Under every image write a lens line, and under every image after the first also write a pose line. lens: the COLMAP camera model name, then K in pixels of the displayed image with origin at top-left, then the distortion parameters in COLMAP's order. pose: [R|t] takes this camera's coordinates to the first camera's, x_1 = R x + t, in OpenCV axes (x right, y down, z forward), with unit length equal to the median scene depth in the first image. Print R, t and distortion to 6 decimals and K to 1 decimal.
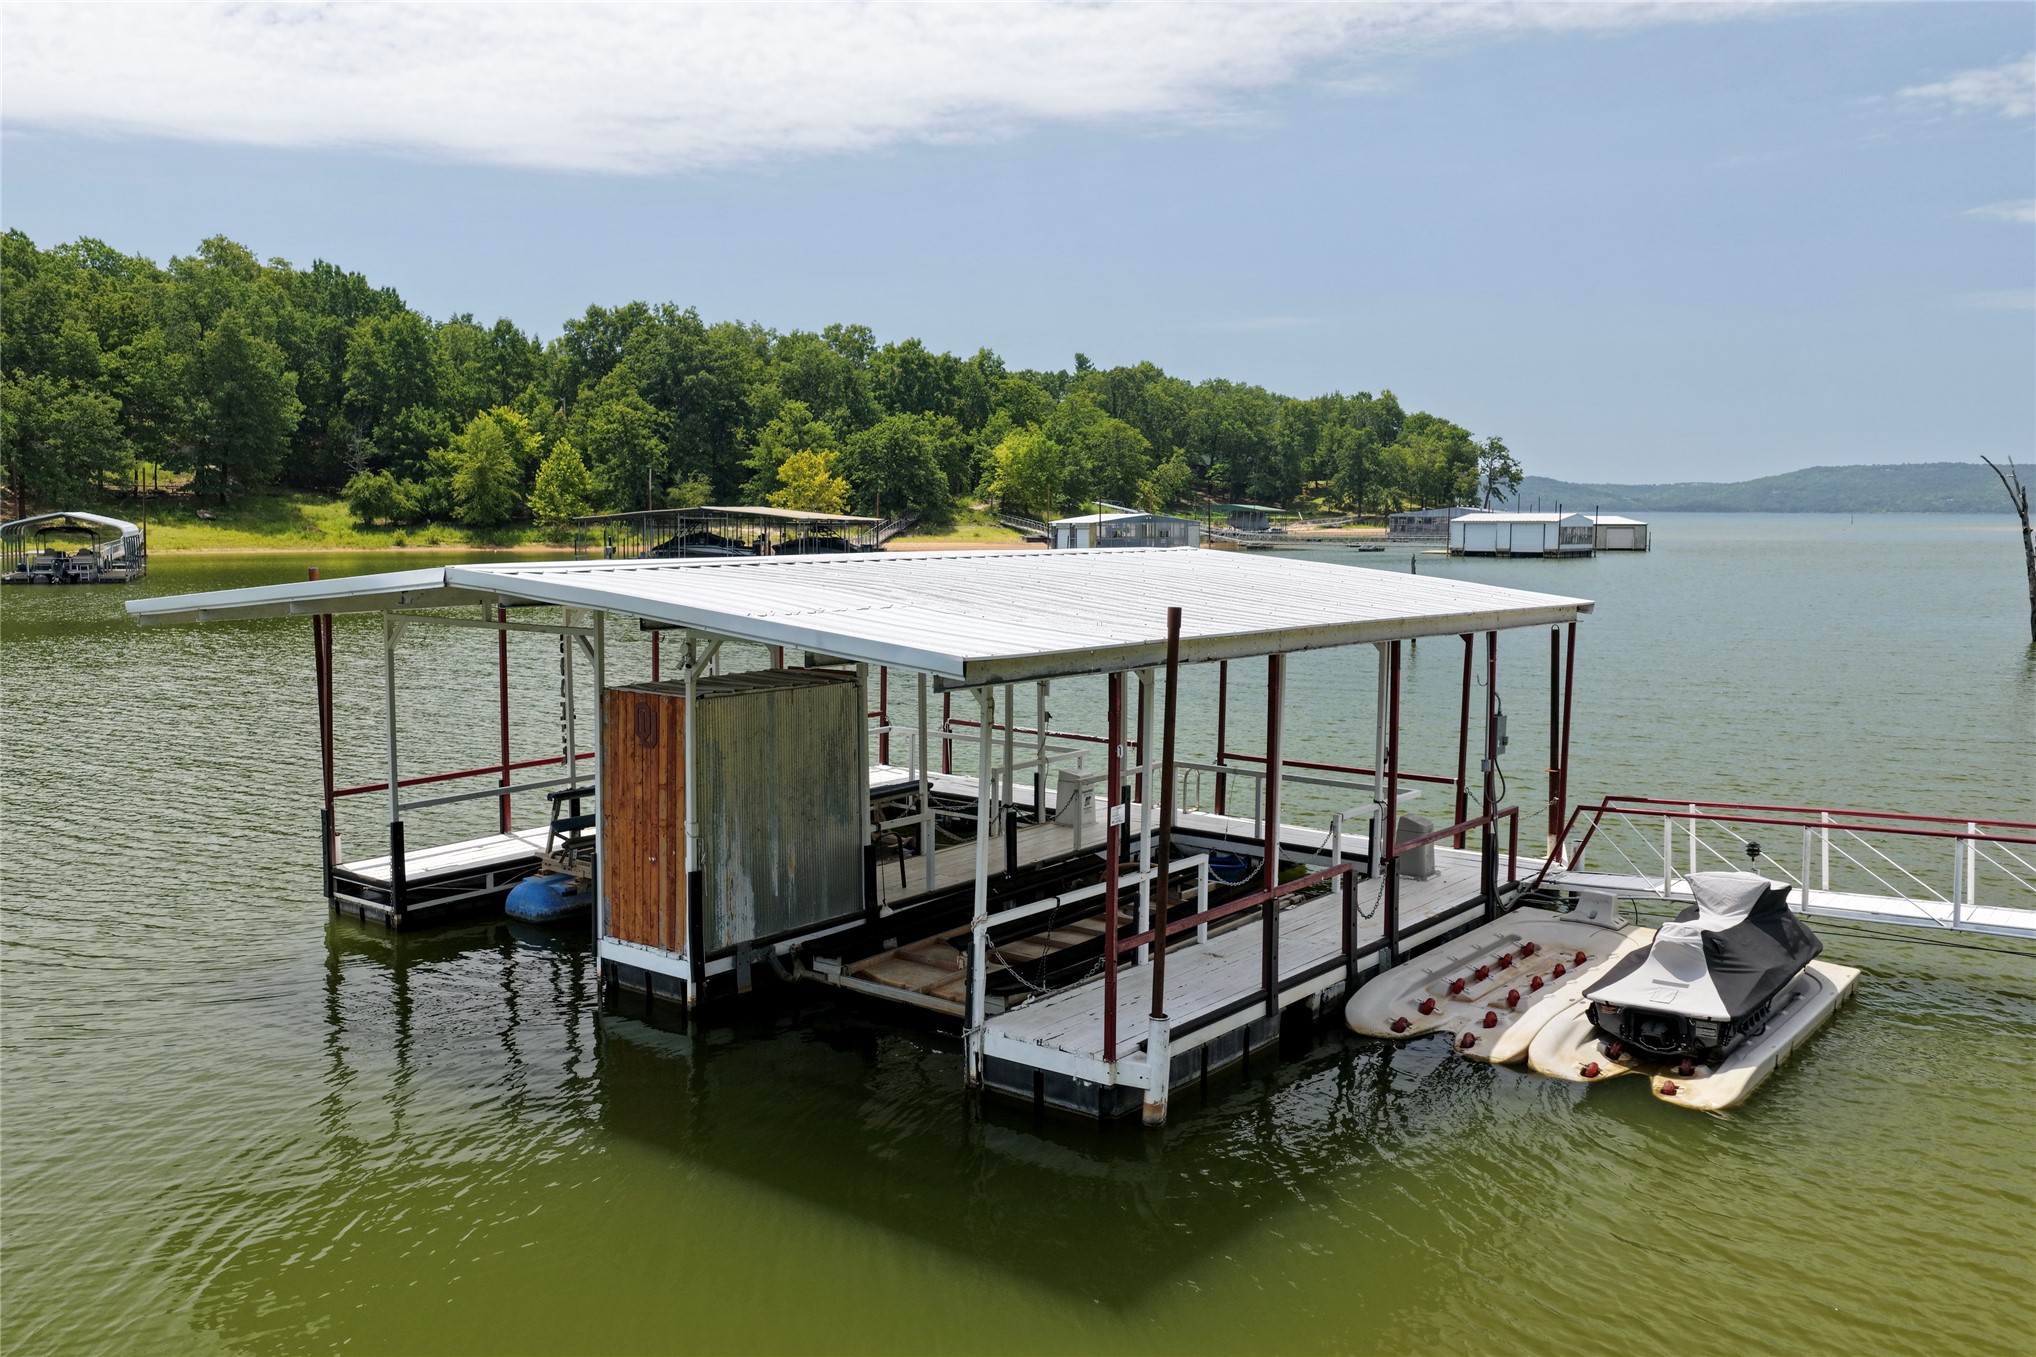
lens RADIAL K [[1698.6, 0, 1018.0], [0, 1698.6, 678.5], [0, 0, 1]] dist [-0.001686, 0.018564]
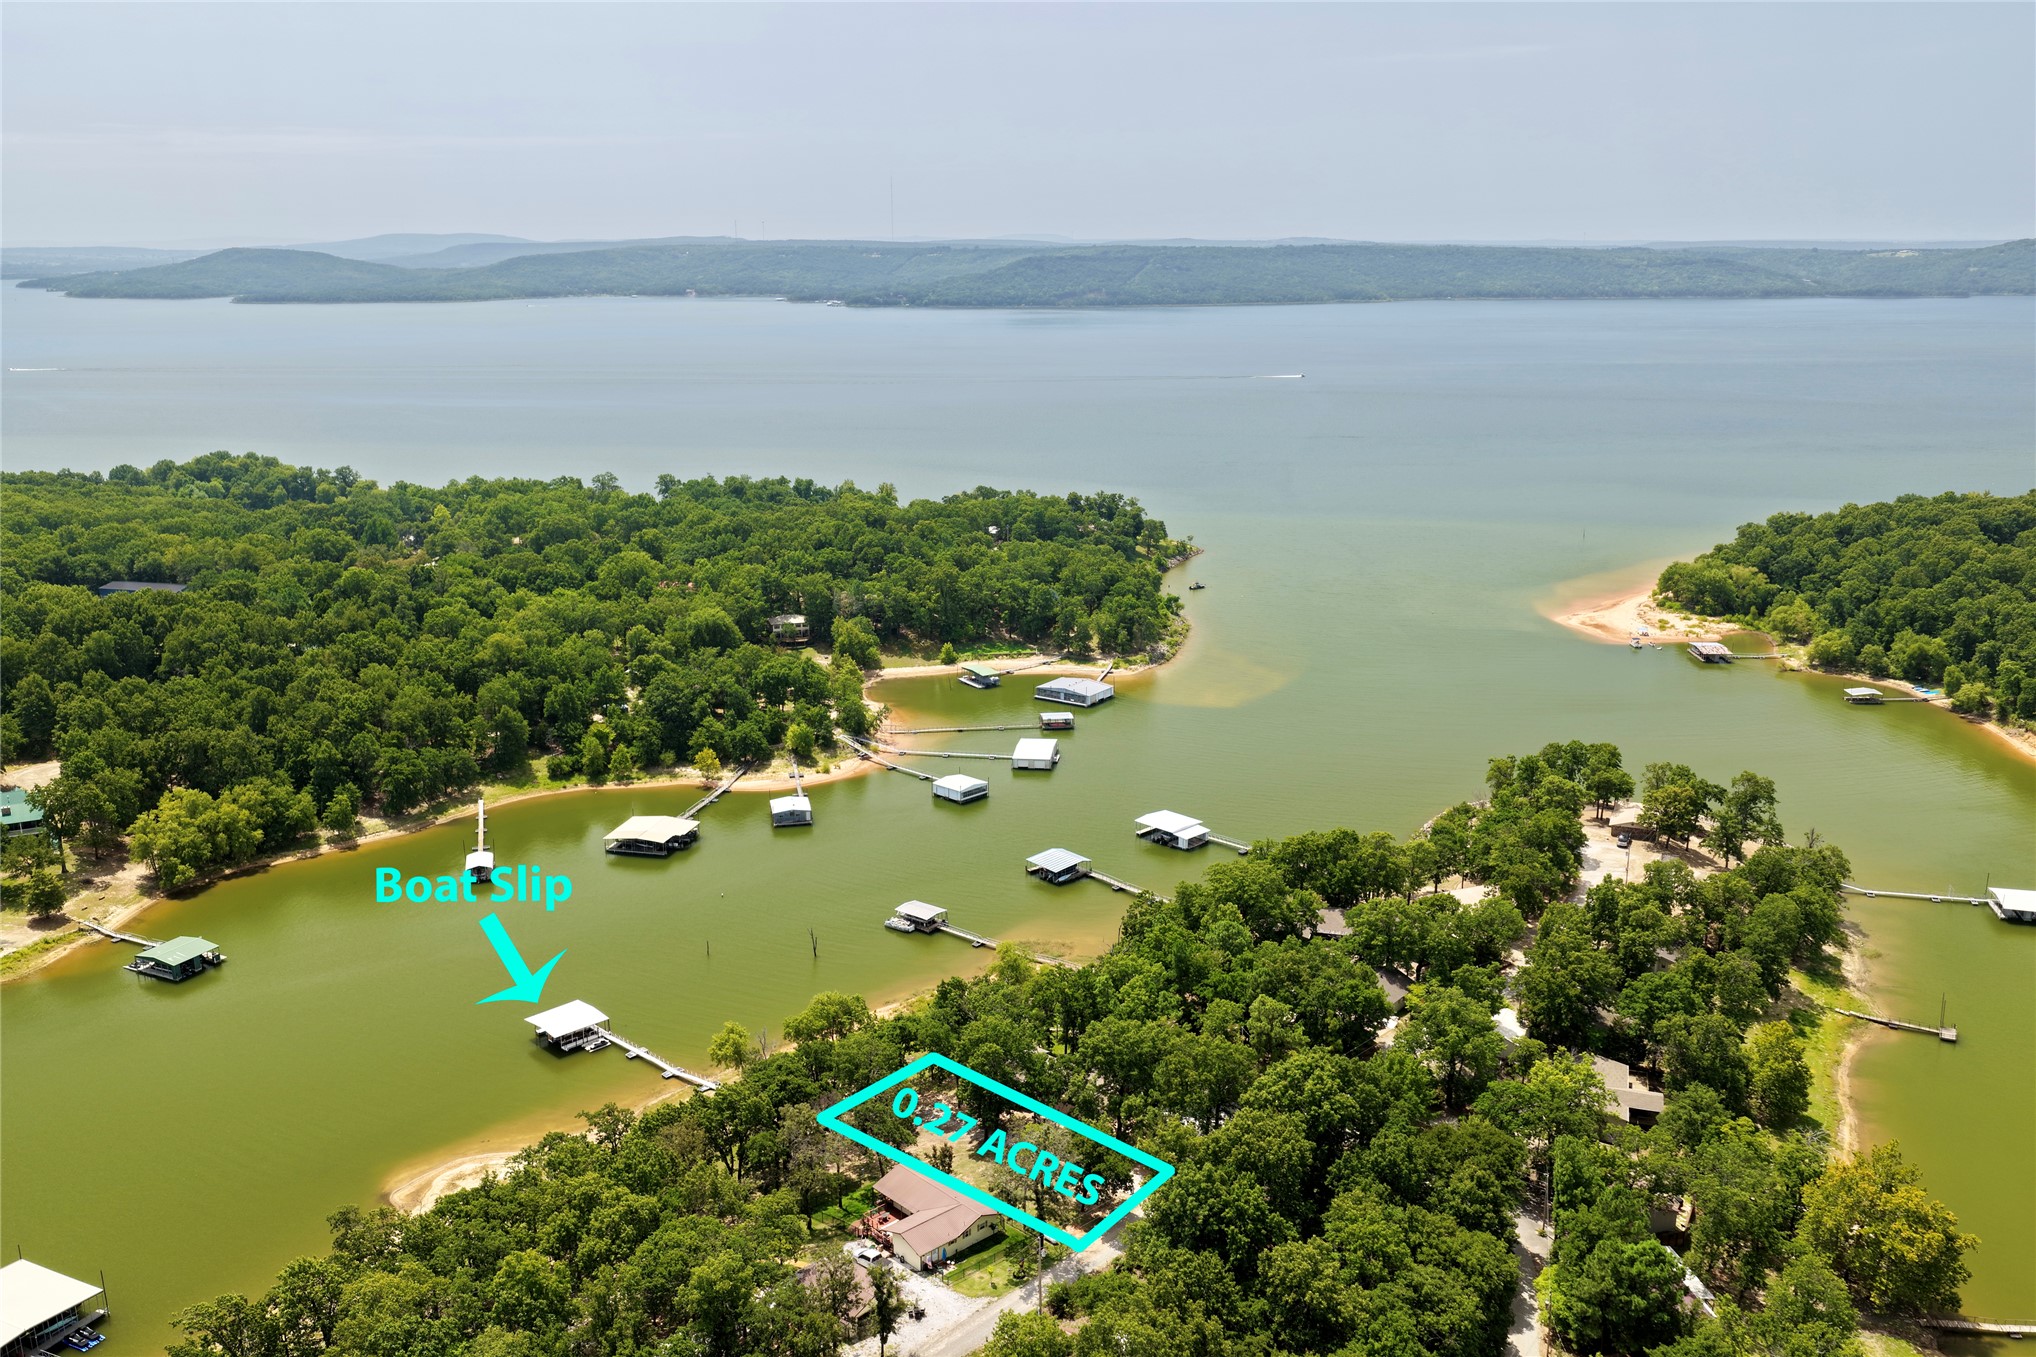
lens RADIAL K [[1698.6, 0, 1018.0], [0, 1698.6, 678.5], [0, 0, 1]] dist [-0.001686, 0.018564]
pose [[0.992176, 0.019413, -0.123325, 0.691038], [-0.000521, 0.988472, 0.151405, -0.641219], [0.124843, -0.150156, 0.980748, -1.566254]]
